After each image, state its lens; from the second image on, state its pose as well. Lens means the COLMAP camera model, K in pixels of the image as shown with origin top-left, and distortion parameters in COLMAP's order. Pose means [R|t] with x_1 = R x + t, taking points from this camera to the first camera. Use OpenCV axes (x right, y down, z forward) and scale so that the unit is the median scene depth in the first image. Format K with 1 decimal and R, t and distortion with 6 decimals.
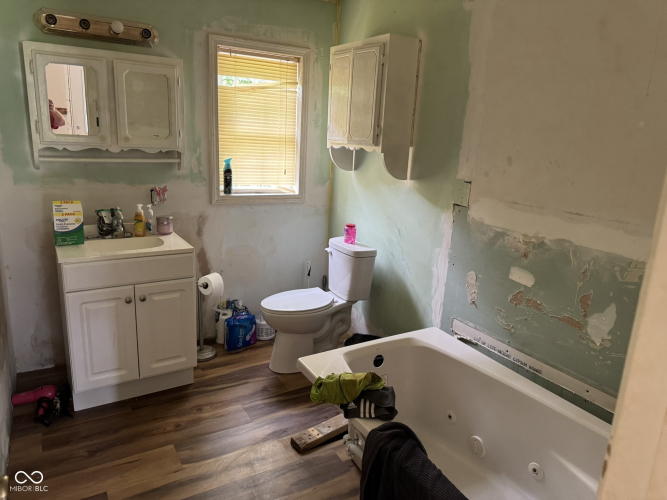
lens RADIAL K [[467.0, 0, 333.5], [0, 467.0, 250.0], [0, 0, 1]] dist [0.076000, -0.111224]
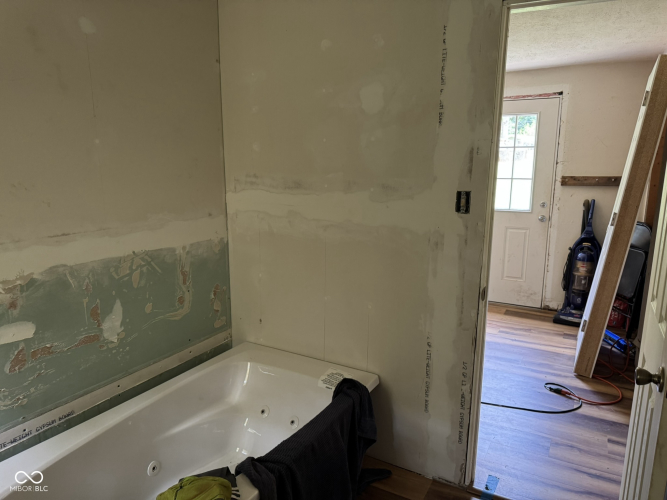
lens RADIAL K [[467.0, 0, 333.5], [0, 467.0, 250.0], [0, 0, 1]] dist [0.076000, -0.111224]
pose [[-0.497612, -0.214612, 0.840431, -0.556580], [0.182689, 0.921243, 0.343417, -0.273331], [-0.847943, 0.324426, -0.419215, 0.940080]]
